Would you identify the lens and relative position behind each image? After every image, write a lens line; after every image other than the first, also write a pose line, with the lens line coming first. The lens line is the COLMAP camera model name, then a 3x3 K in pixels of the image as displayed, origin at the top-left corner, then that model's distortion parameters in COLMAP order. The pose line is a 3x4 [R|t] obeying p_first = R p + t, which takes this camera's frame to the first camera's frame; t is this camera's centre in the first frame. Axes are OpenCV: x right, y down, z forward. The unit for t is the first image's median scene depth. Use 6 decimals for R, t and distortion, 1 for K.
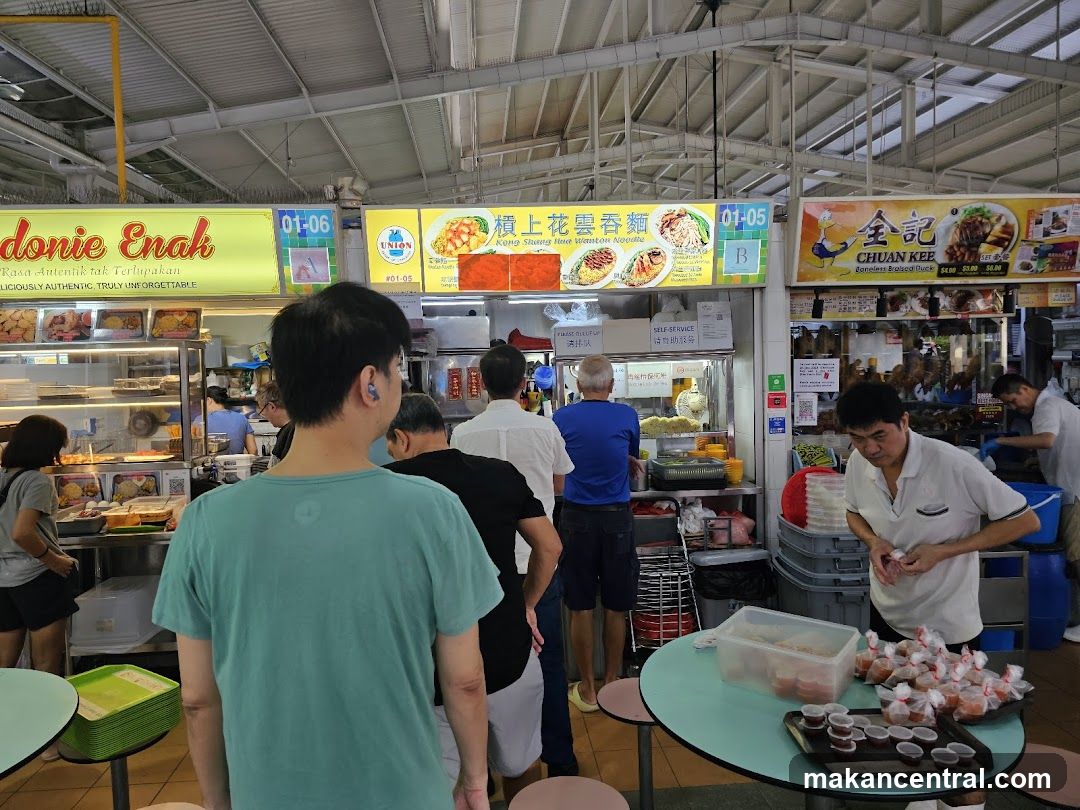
lens RADIAL K [[722.9, 0, 526.3], [0, 722.9, 385.1], [0, 0, 1]] dist [0.094524, -0.088184]
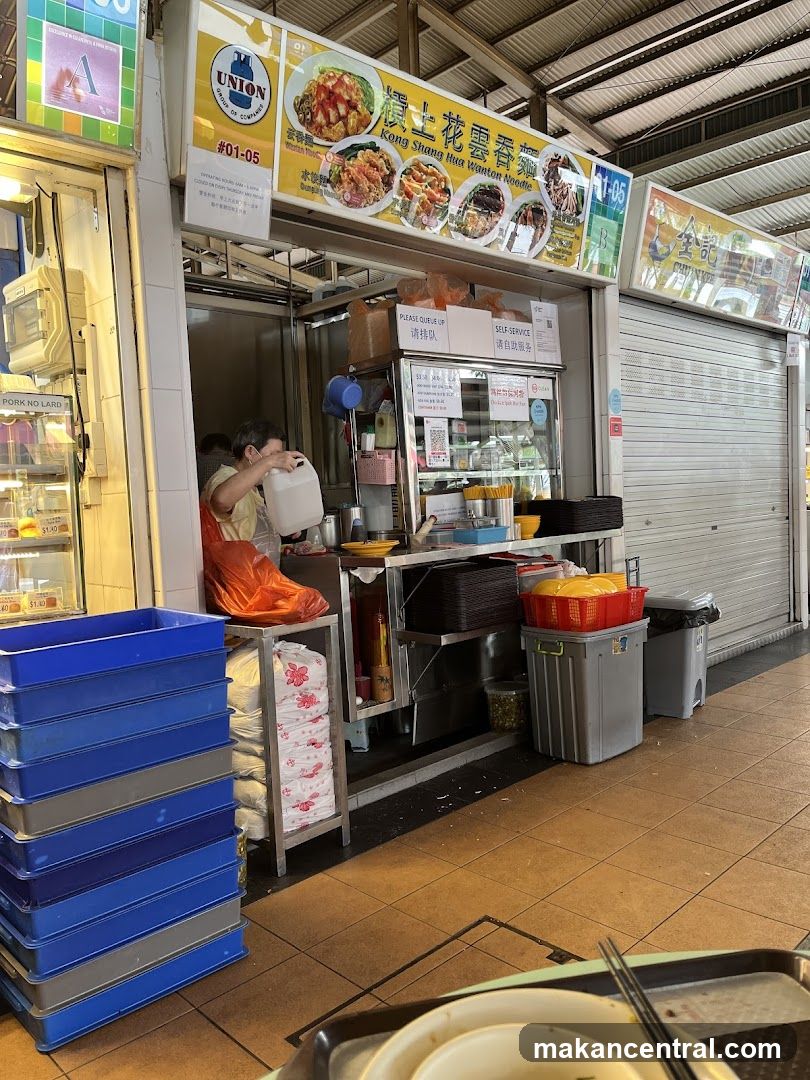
lens RADIAL K [[832.7, 0, 405.5], [0, 832.7, 549.0], [0, 0, 1]] dist [0.023714, -0.002083]
pose [[0.754772, -0.053313, 0.653818, -0.492702], [0.053204, 0.998384, 0.019990, 0.134559], [-0.653827, 0.019698, 0.756388, 0.456872]]
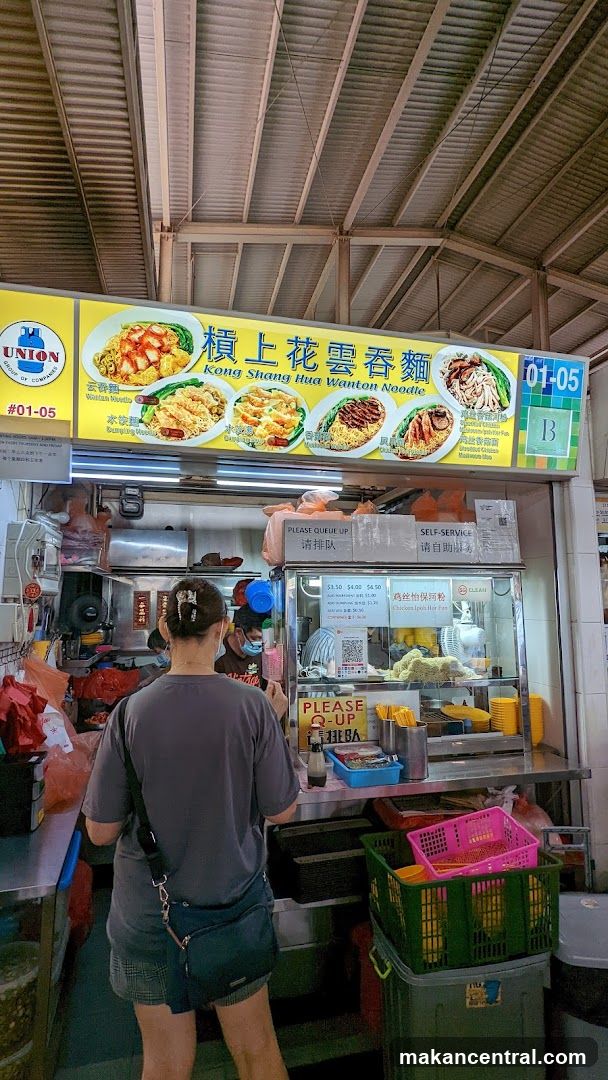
lens RADIAL K [[514.5, 0, 304.0], [0, 514.5, 540.0], [0, 0, 1]] dist [-0.001359, -0.000891]
pose [[0.985416, 0.049481, 0.162812, -0.021245], [-0.022588, 0.986358, -0.163055, 0.018386], [-0.168659, 0.156999, 0.973091, 0.567322]]
